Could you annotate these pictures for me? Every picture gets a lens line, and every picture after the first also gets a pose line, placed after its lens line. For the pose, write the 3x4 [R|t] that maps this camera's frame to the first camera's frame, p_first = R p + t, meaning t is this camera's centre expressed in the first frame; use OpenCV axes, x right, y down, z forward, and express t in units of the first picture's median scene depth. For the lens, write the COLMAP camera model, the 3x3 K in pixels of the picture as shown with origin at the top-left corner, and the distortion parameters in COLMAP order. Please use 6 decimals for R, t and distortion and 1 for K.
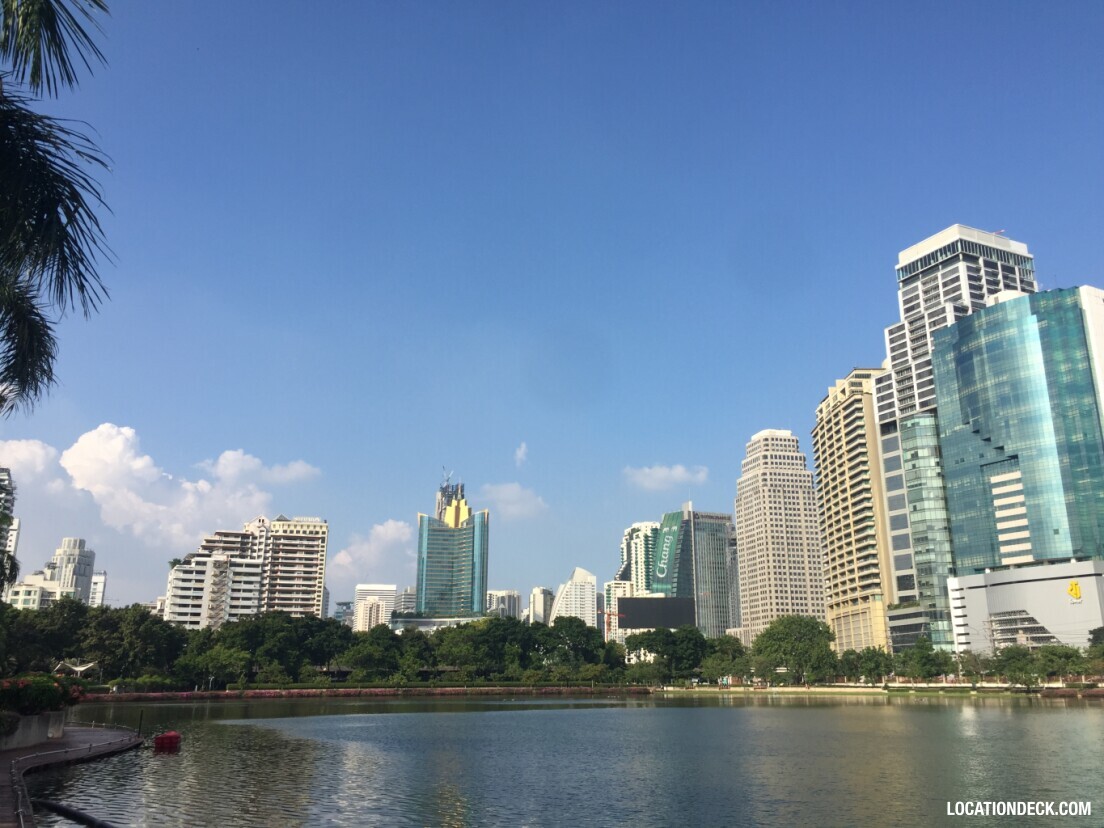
lens RADIAL K [[940.6, 0, 549.6], [0, 940.6, 409.1], [0, 0, 1]] dist [0.088943, -0.124705]
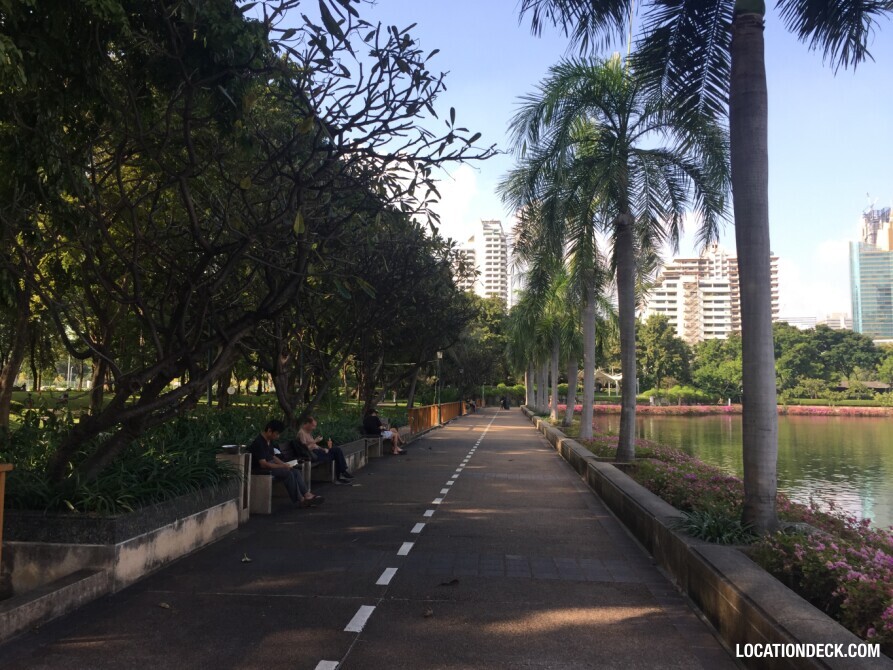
lens RADIAL K [[760.9, 0, 449.1], [0, 760.9, 285.4], [0, 0, 1]] dist [0.088943, -0.124705]
pose [[0.838724, -0.062148, -0.540999, -0.096902], [0.135312, 0.986093, 0.096498, 0.039832], [0.527478, -0.154139, 0.835469, 0.137067]]
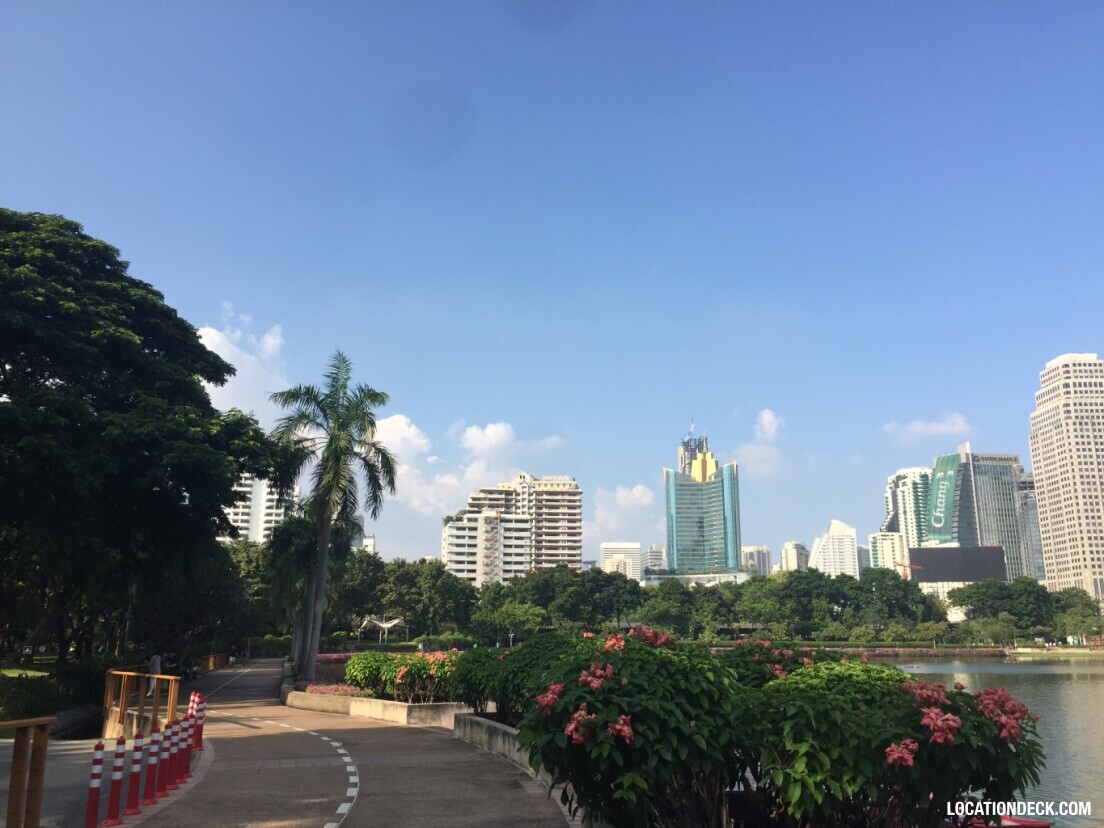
lens RADIAL K [[940.6, 0, 556.9], [0, 940.6, 405.4], [0, 0, 1]] dist [0.088943, -0.124705]
pose [[0.972794, -0.057365, -0.224457, -0.045541], [0.065889, 0.997356, 0.030668, 0.015959], [0.222104, -0.044623, 0.974001, 0.057862]]
